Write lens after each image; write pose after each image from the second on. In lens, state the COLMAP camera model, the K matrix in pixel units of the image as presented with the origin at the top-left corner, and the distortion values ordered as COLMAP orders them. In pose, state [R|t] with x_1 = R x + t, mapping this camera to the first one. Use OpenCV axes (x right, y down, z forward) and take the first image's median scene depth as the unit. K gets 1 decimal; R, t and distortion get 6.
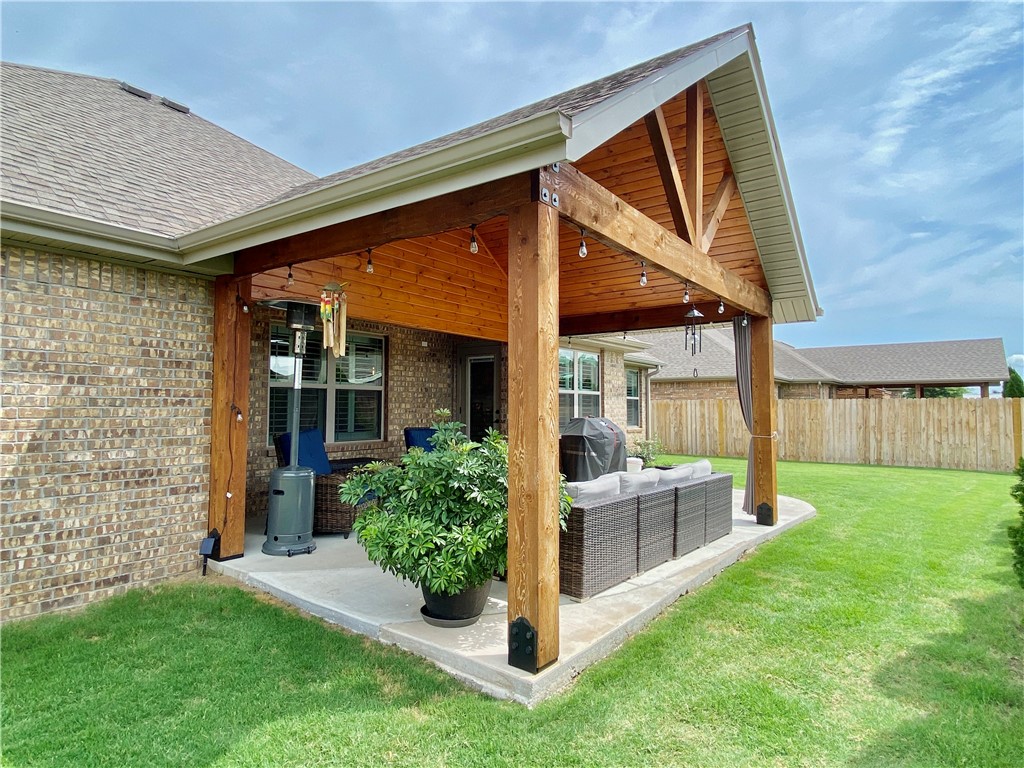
lens RADIAL K [[597.8, 0, 510.9], [0, 597.8, 408.0], [0, 0, 1]] dist [0.025384, -0.002158]
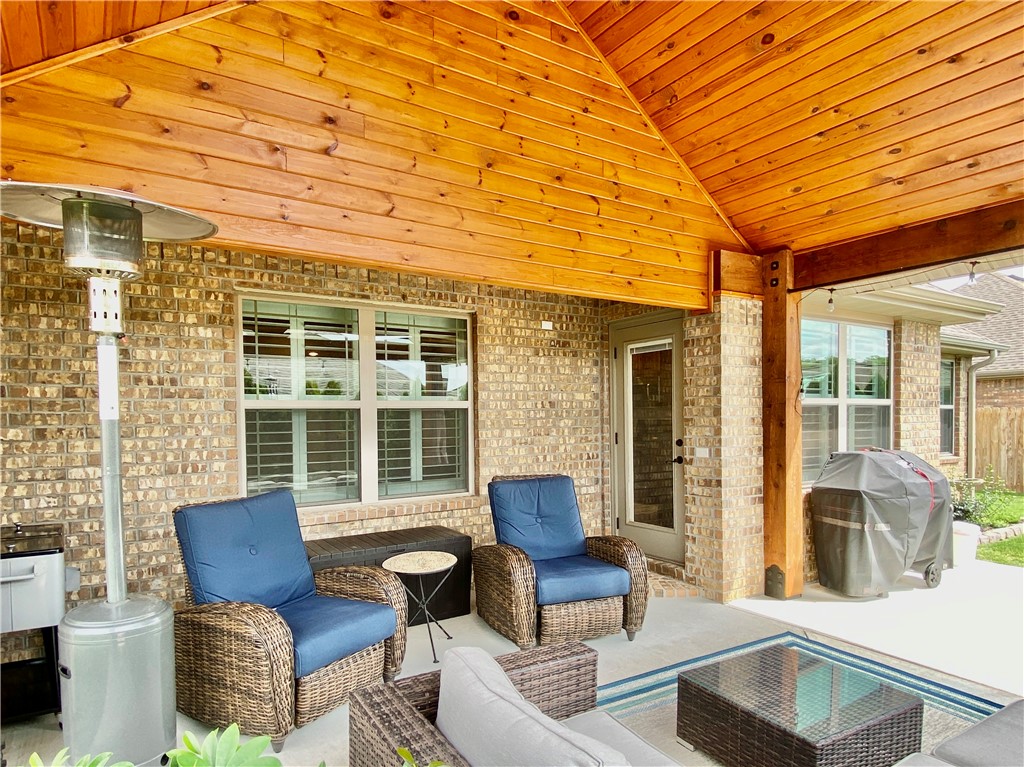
lens RADIAL K [[626.3, 0, 509.6], [0, 626.3, 442.4], [0, 0, 1]] dist [0.008216, -0.002059]
pose [[0.935559, -0.002190, -0.353165, 0.033776], [0.015643, 0.999256, 0.035243, -0.016286], [0.352825, -0.038497, 0.934897, 0.422581]]
